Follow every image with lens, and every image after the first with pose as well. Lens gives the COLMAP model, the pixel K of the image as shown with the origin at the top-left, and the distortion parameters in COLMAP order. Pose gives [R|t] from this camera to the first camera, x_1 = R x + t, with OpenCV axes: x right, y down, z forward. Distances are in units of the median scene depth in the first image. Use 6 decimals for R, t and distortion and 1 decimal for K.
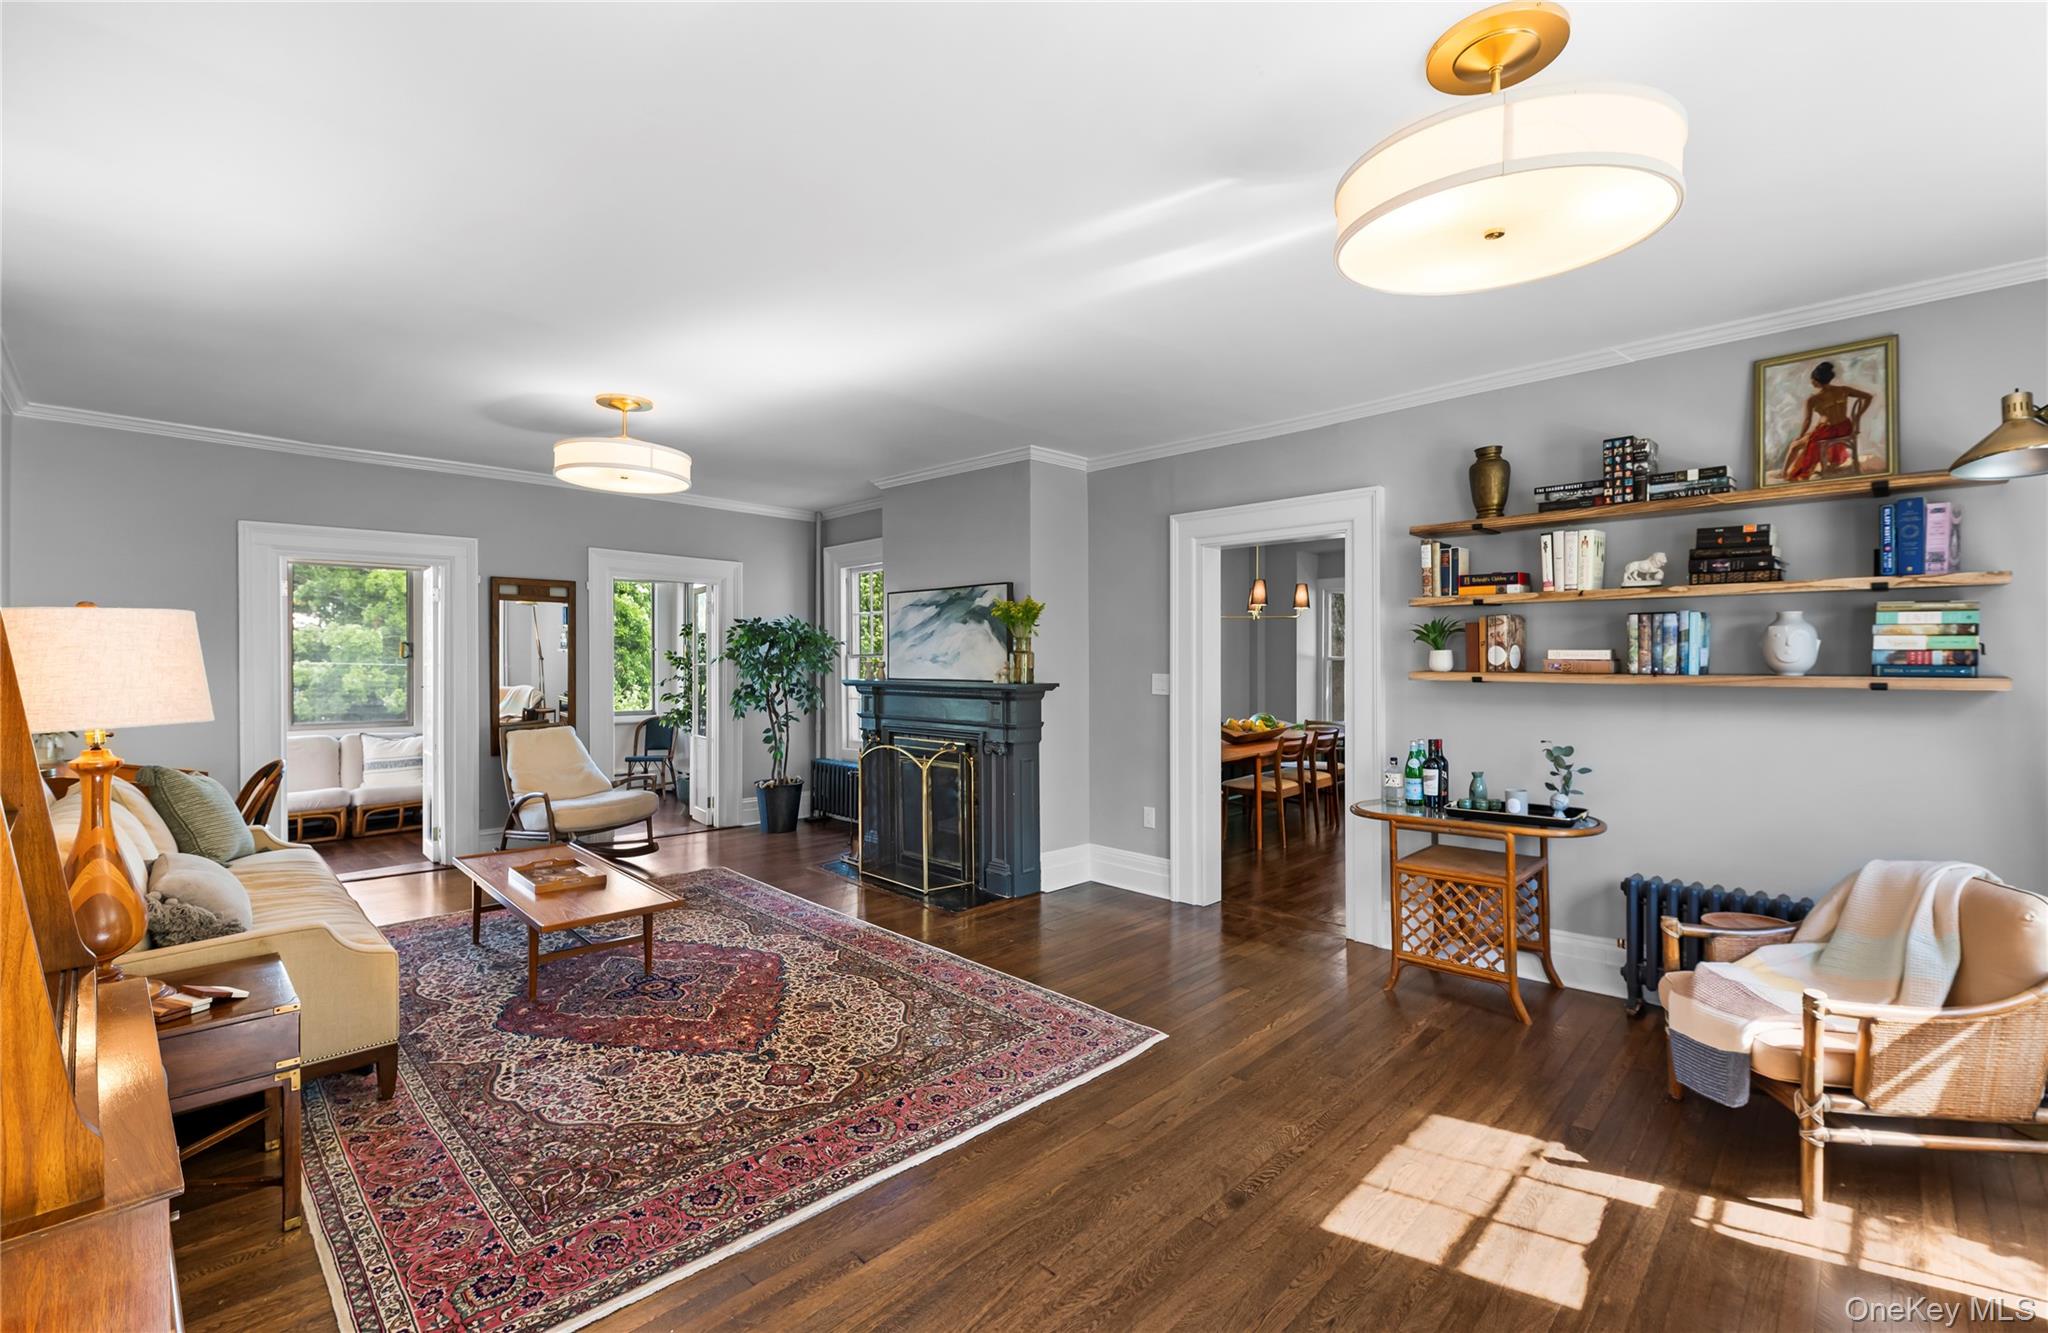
lens RADIAL K [[893.5, 0, 1019.7], [0, 893.5, 664.1], [0, 0, 1]] dist [-0.001014, -0.000545]
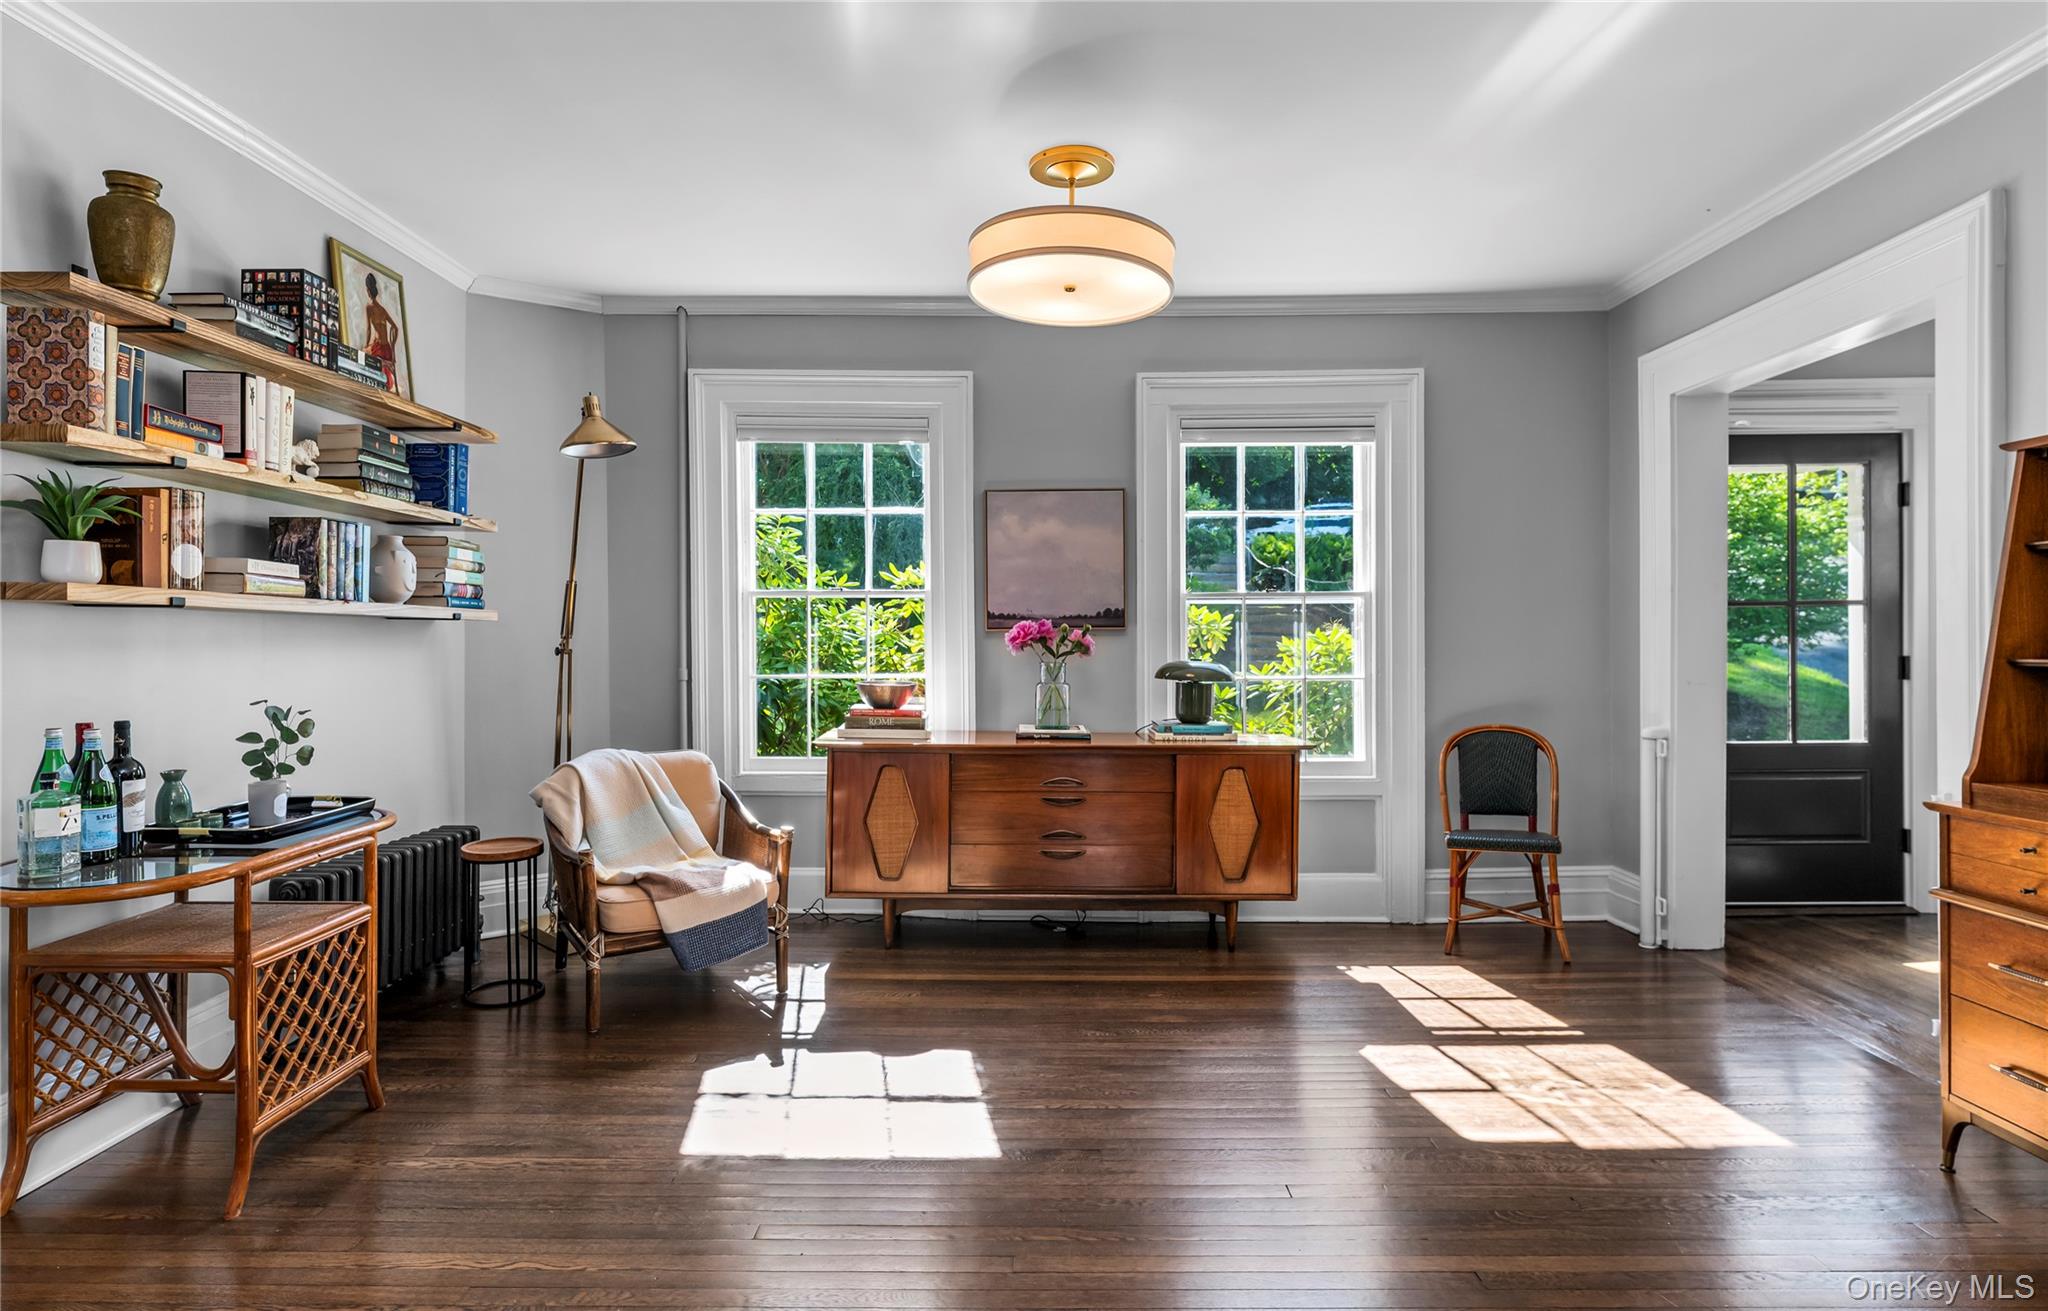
lens RADIAL K [[1097.8, 0, 1026.9], [0, 1097.8, 641.2], [0, 0, 1]] dist [0.003896, -0.000863]
pose [[-0.698657, 0.008221, 0.715409, -0.374477], [0.011495, 0.999934, -0.000264, 0.052664], [-0.715364, 0.008039, -0.698705, 1.213718]]
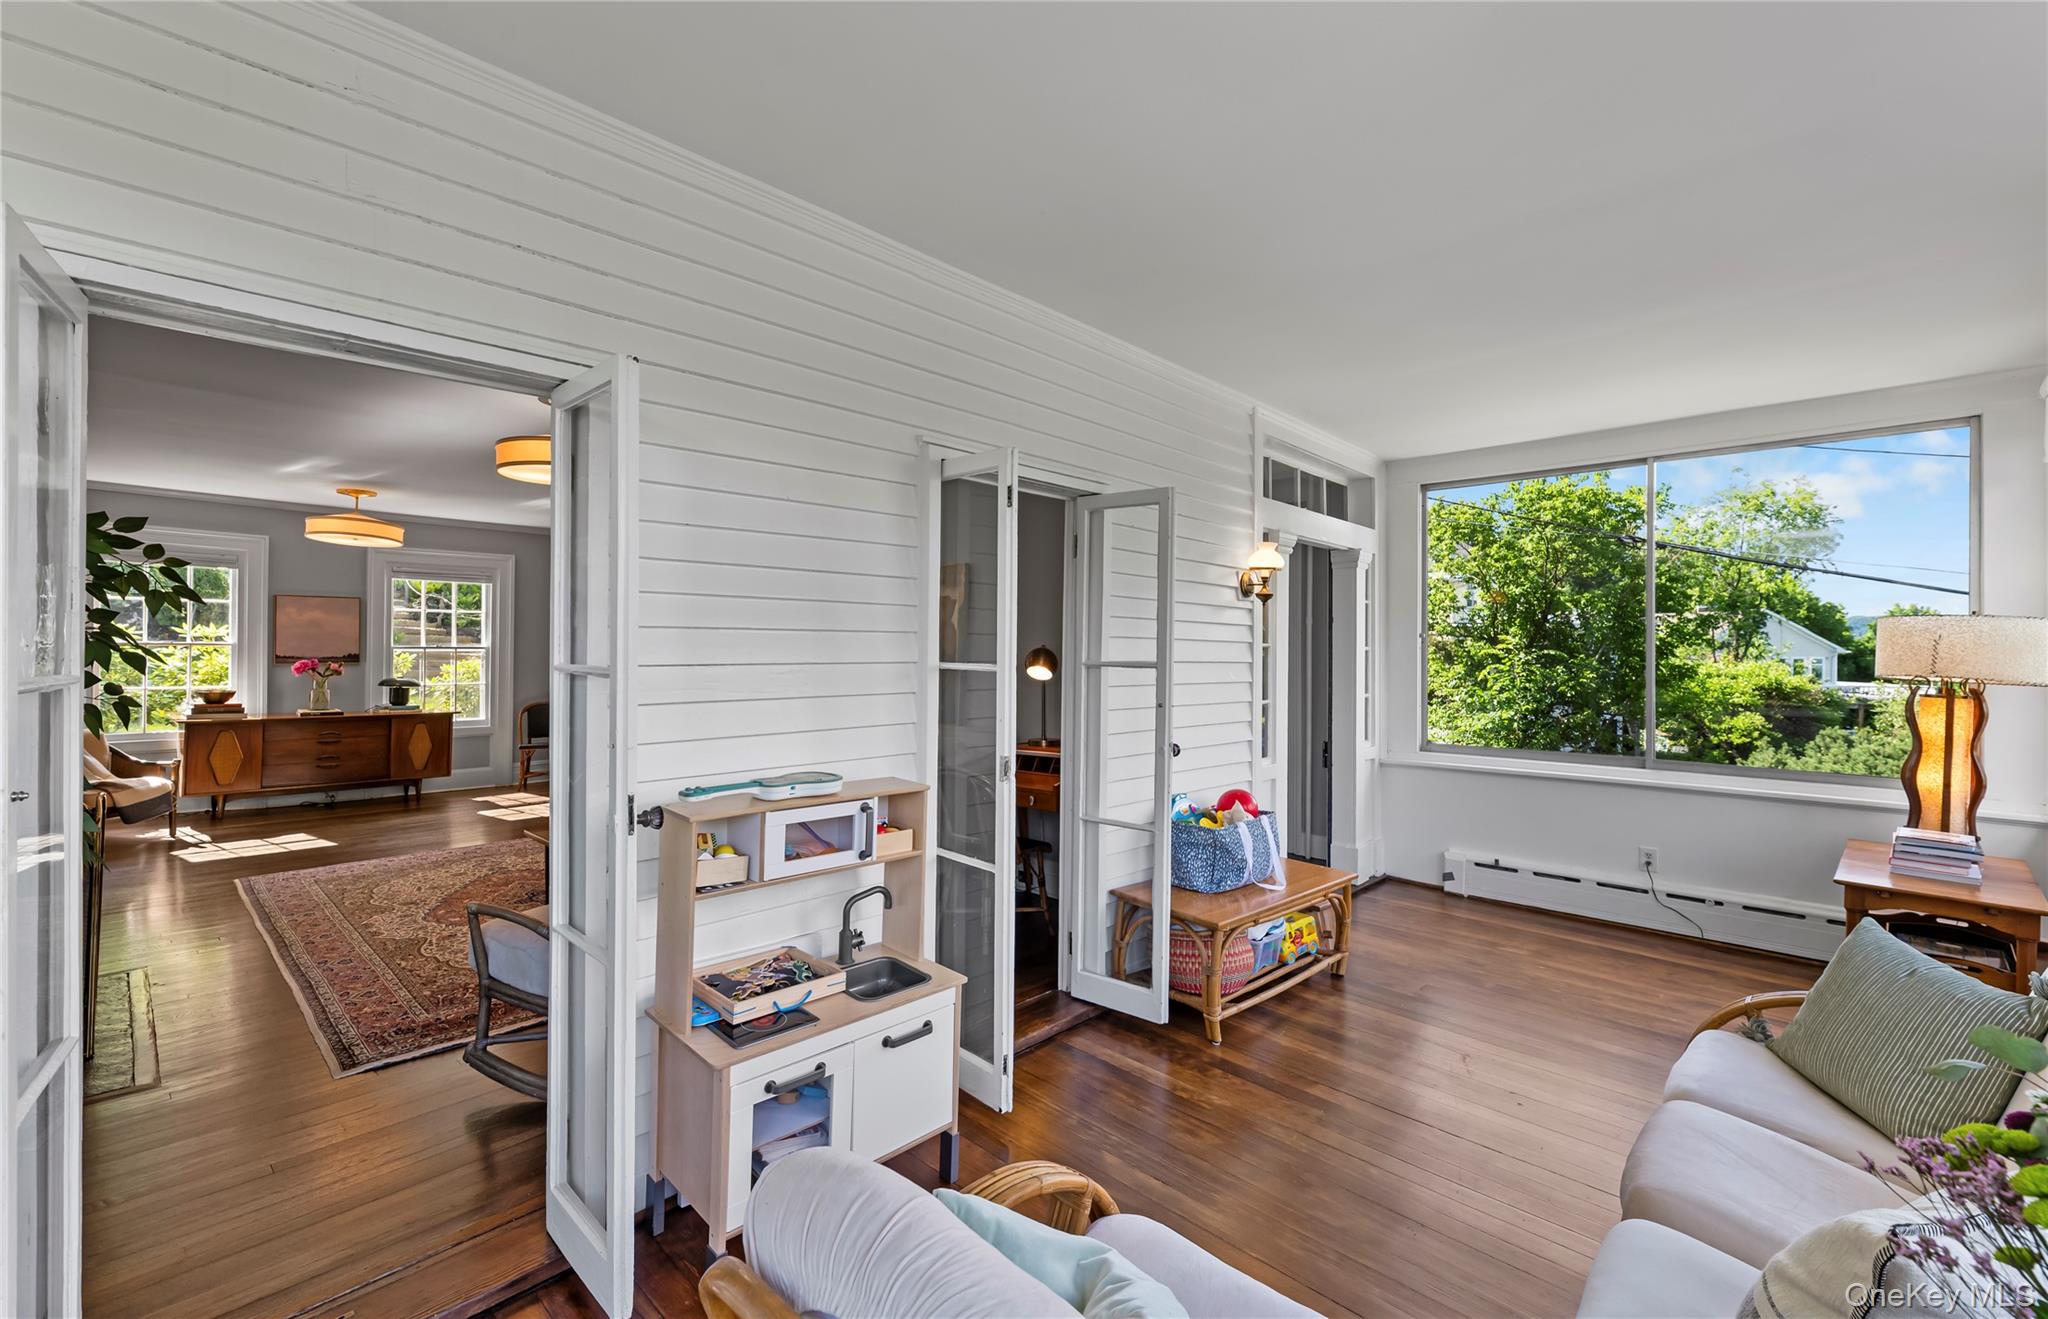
lens RADIAL K [[879.3, 0, 1018.0], [0, 879.3, 642.1], [0, 0, 1]] dist [0.001199, 0.000269]
pose [[-0.999780, -0.000689, -0.020987, -1.182508], [-0.000595, 0.999990, -0.004474, -0.007732], [0.020990, -0.004460, -0.999770, 2.545043]]
